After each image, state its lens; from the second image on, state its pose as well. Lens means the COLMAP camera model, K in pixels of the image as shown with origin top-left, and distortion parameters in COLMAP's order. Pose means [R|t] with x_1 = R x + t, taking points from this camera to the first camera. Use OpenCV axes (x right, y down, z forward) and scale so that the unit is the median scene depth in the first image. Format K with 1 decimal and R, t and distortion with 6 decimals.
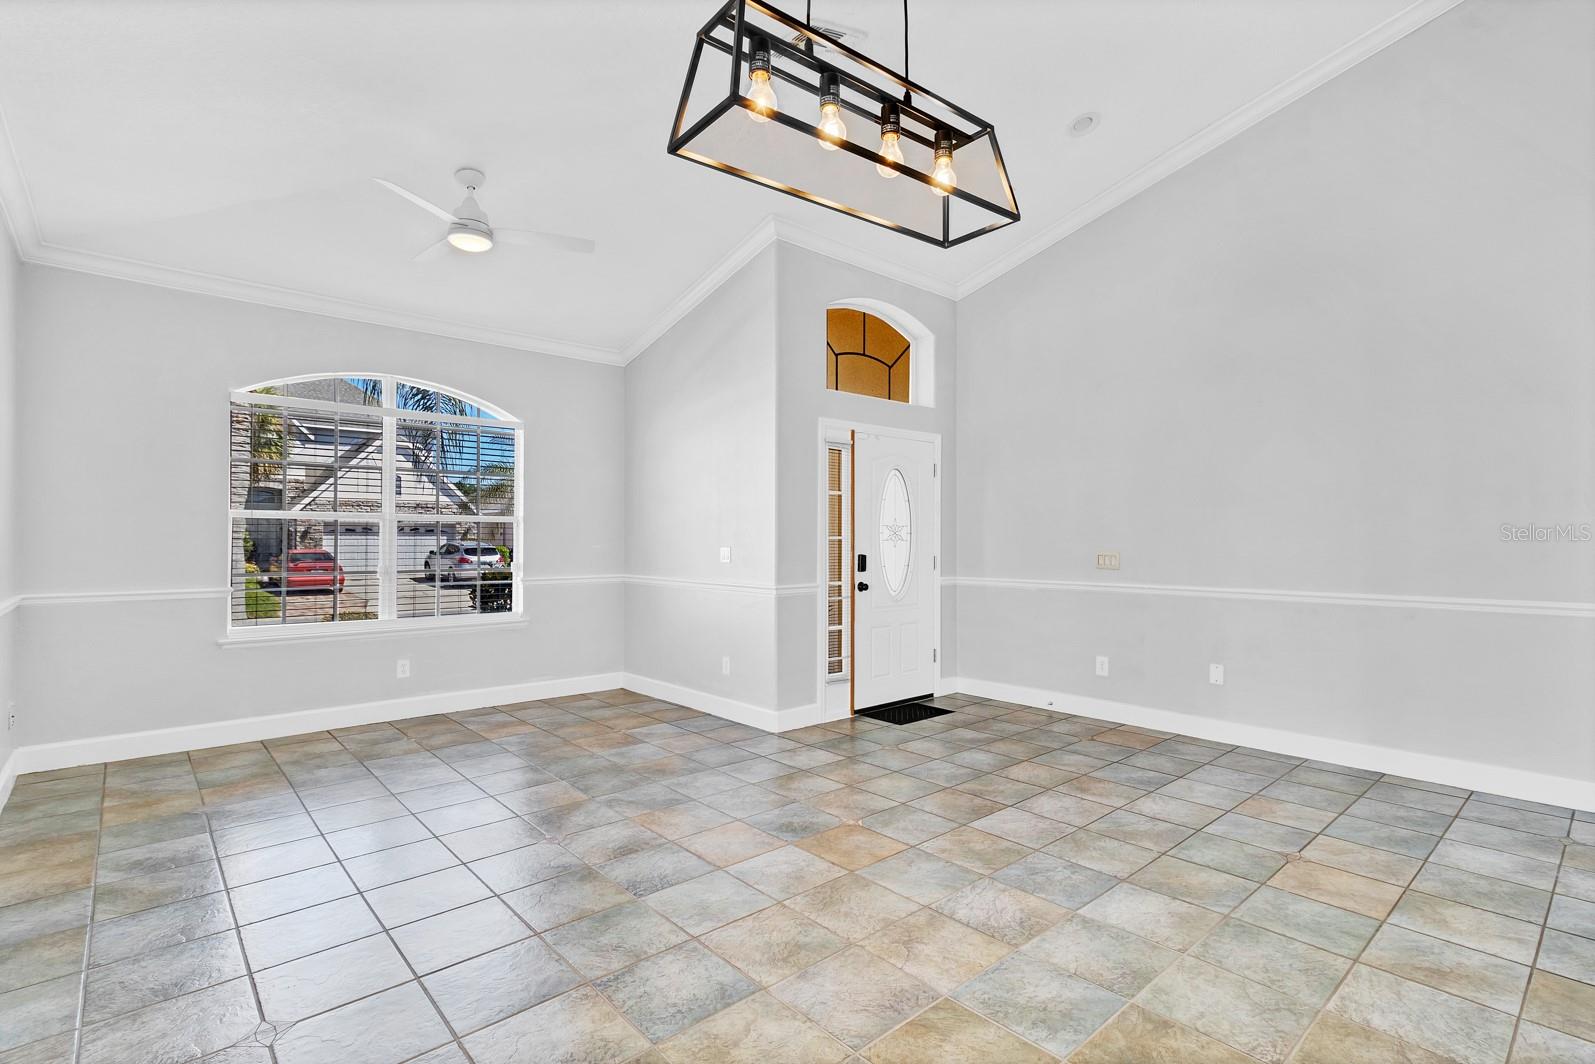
lens RADIAL K [[750.9, 0, 803.1], [0, 750.9, 535.1], [0, 0, 1]] dist [-0.000521, 0.001972]
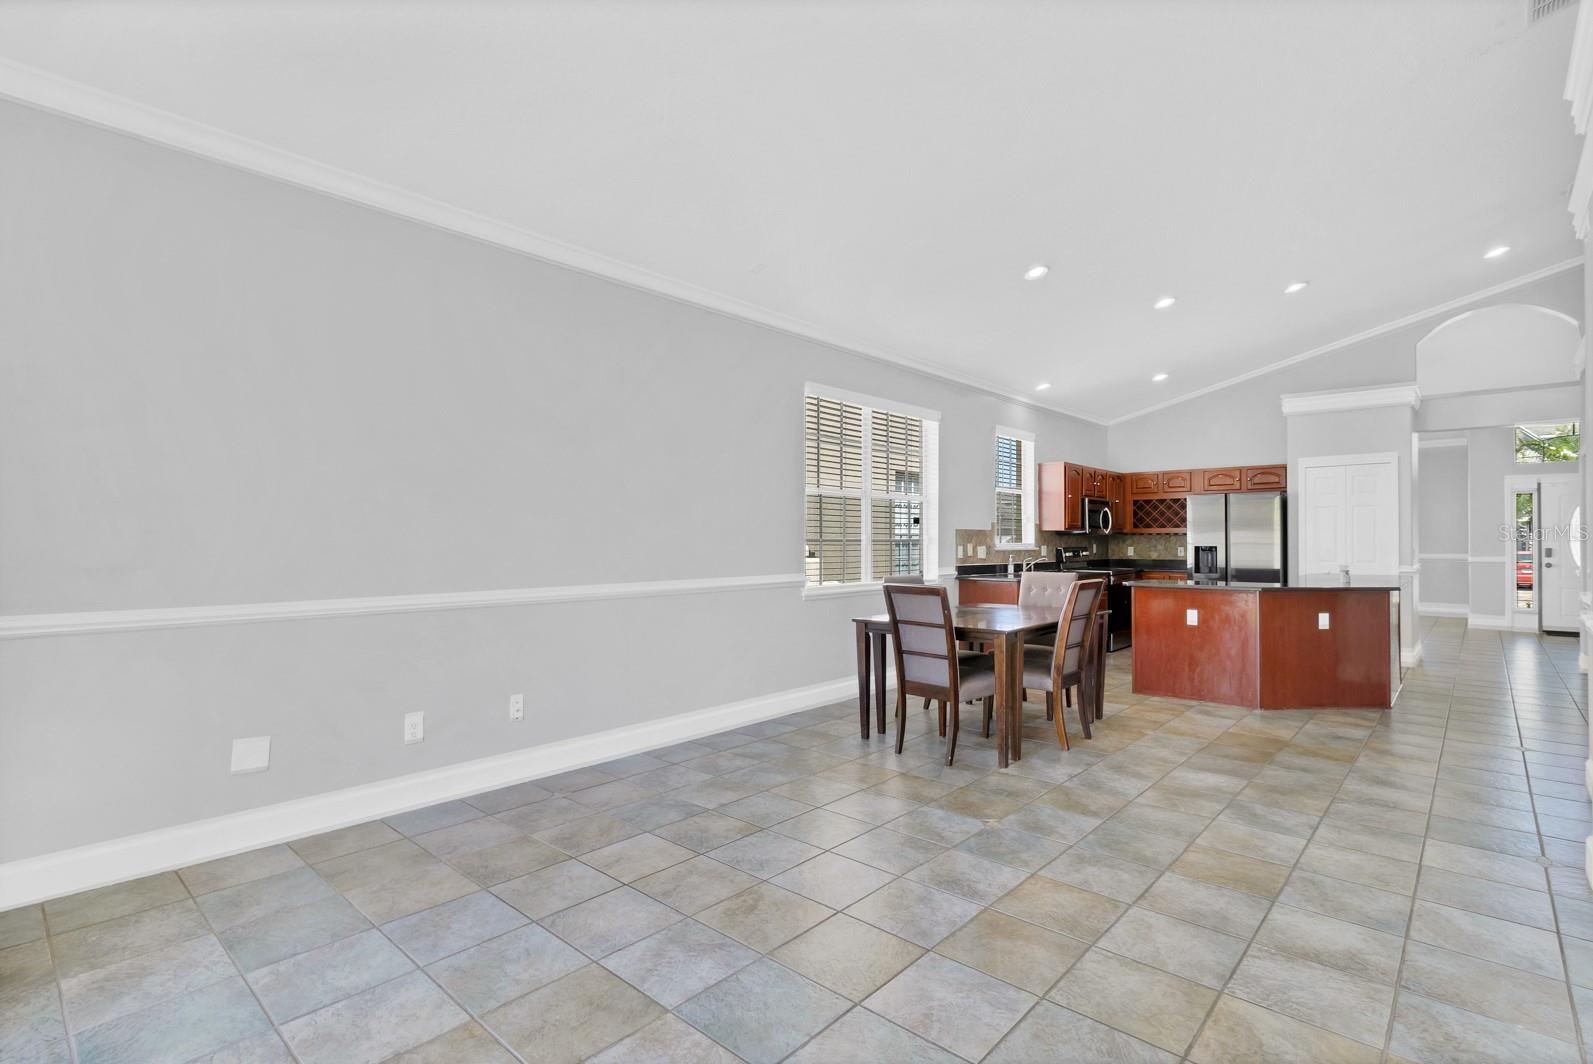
lens RADIAL K [[750.0, 0, 801.8], [0, 750.0, 533.7], [0, 0, 1]] dist [-0.000521, 0.001972]
pose [[0.105757, -0.011359, -0.994327, 2.128728], [0.009530, 0.999900, -0.010409, -0.009975], [0.994346, -0.008375, 0.105855, -1.283926]]
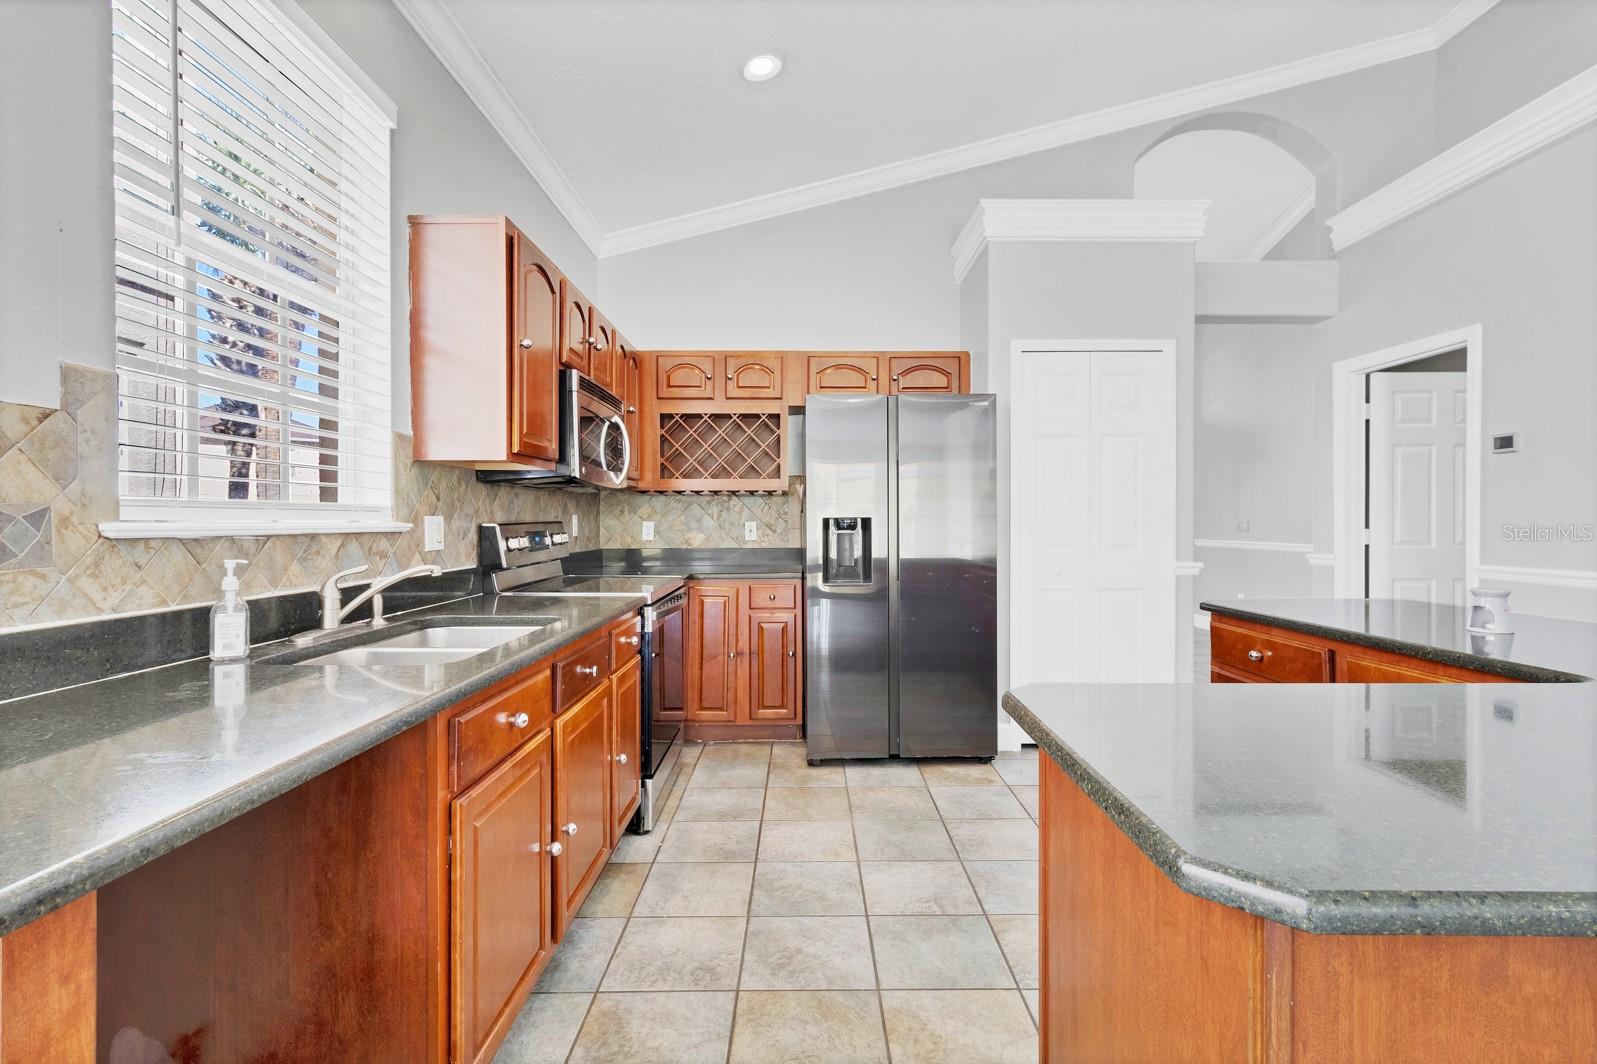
lens RADIAL K [[751.9, 0, 803.7], [0, 751.9, 525.7], [0, 0, 1]] dist [-0.000521, 0.001972]
pose [[0.748701, 0.003227, -0.662900, 0.841238], [0.008127, 0.999868, 0.014046, 0.008513], [0.662858, -0.015904, 0.748576, -0.691157]]
